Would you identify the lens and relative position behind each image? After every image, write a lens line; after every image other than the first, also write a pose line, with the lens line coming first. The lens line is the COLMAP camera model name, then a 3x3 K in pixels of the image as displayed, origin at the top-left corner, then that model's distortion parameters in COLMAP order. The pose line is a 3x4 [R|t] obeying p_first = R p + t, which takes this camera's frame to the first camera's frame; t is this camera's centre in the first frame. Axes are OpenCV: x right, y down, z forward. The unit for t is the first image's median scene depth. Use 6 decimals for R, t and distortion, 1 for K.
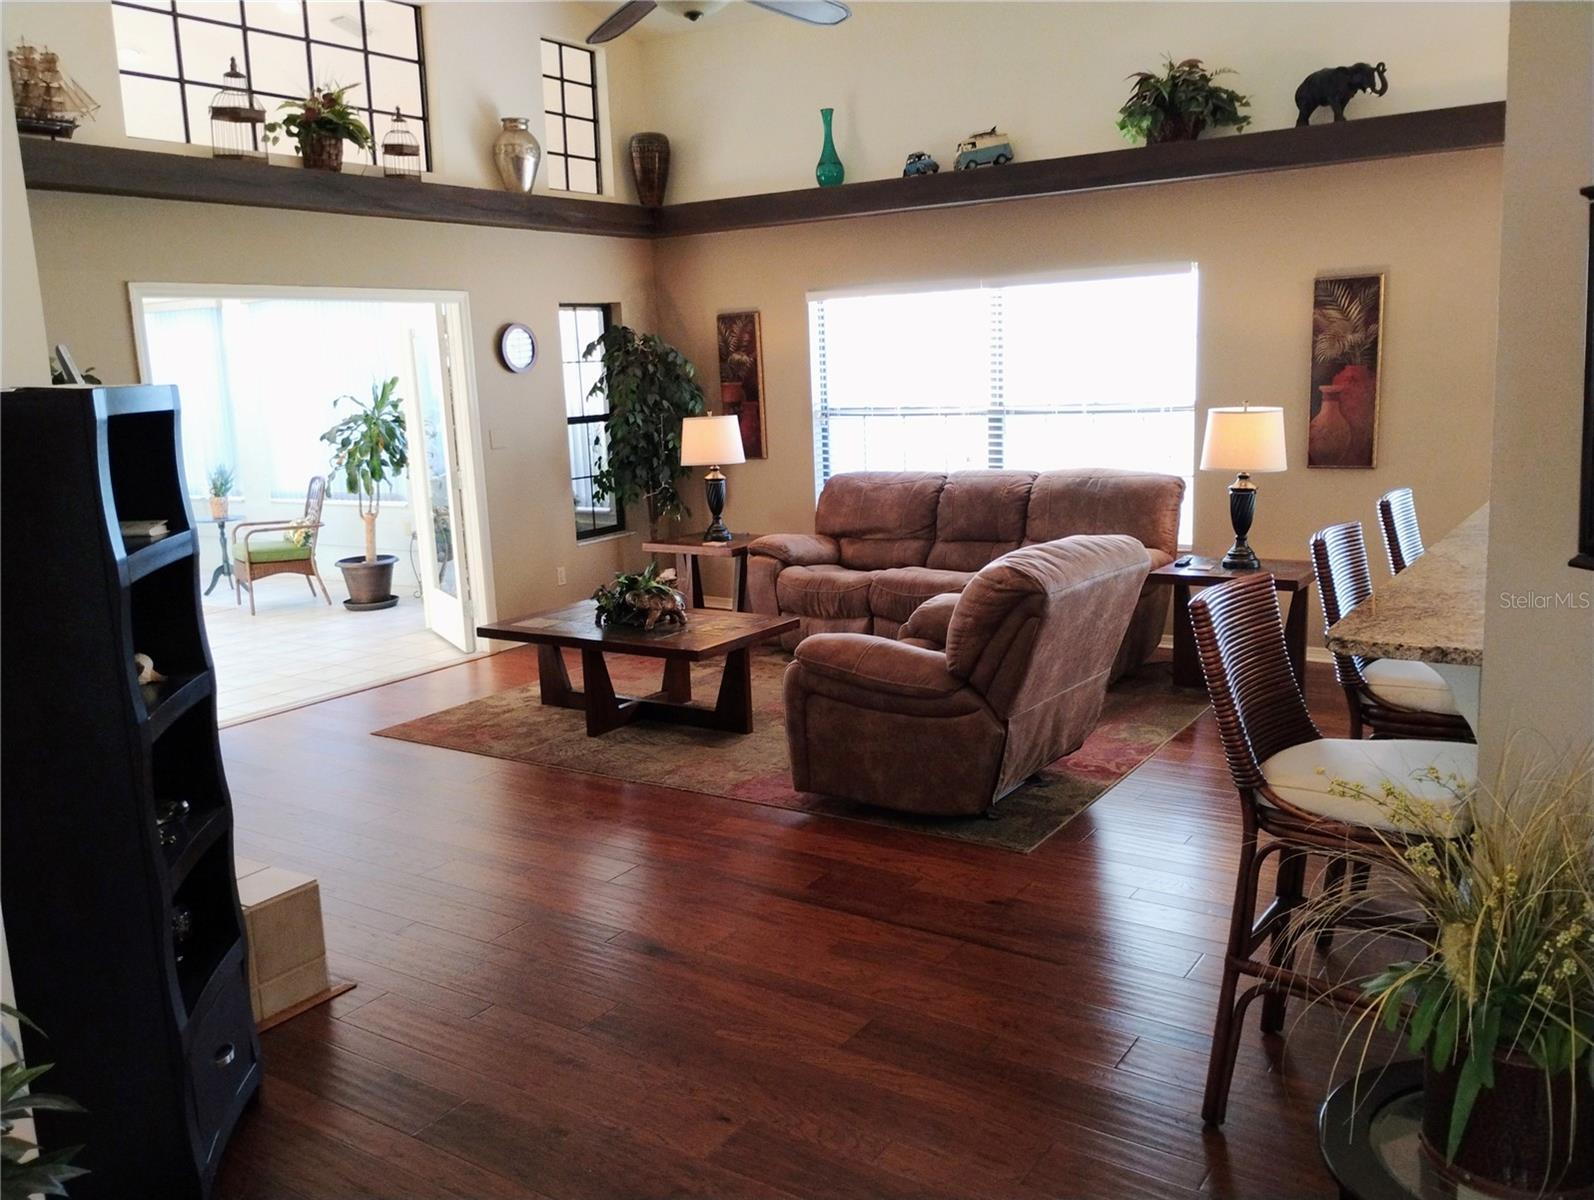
lens RADIAL K [[1329.5, 0, 797.0], [0, 1329.5, 600.0], [0, 0, 1]] dist [0.014545, 0.000365]
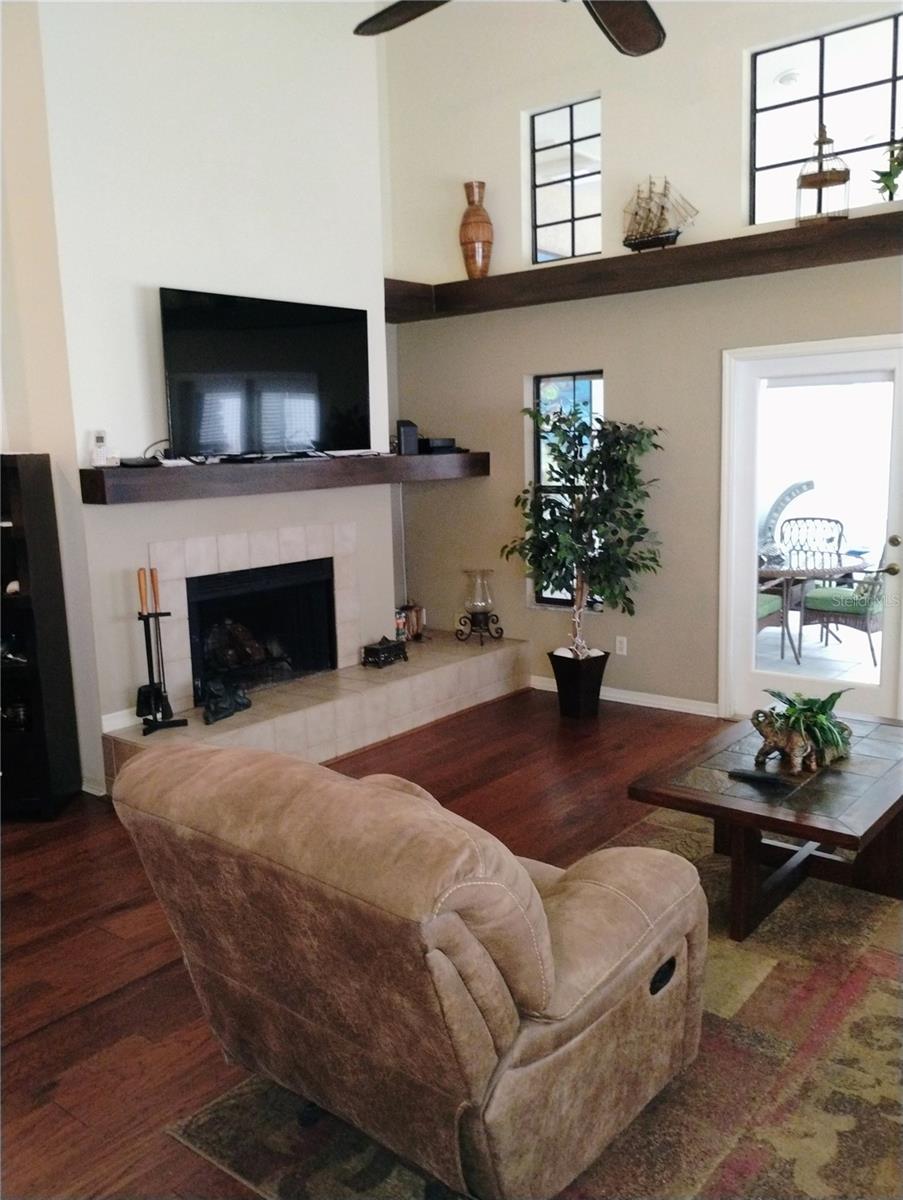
lens RADIAL K [[1000.8, 0, 451.5], [0, 1000.8, 600.0], [0, 0, 1]] dist [0.014545, 0.000365]
pose [[-0.095324, 0.209106, -0.973236, 0.508385], [-0.140954, 0.965001, 0.221143, -0.194472], [0.985416, 0.158262, -0.062513, 0.898984]]
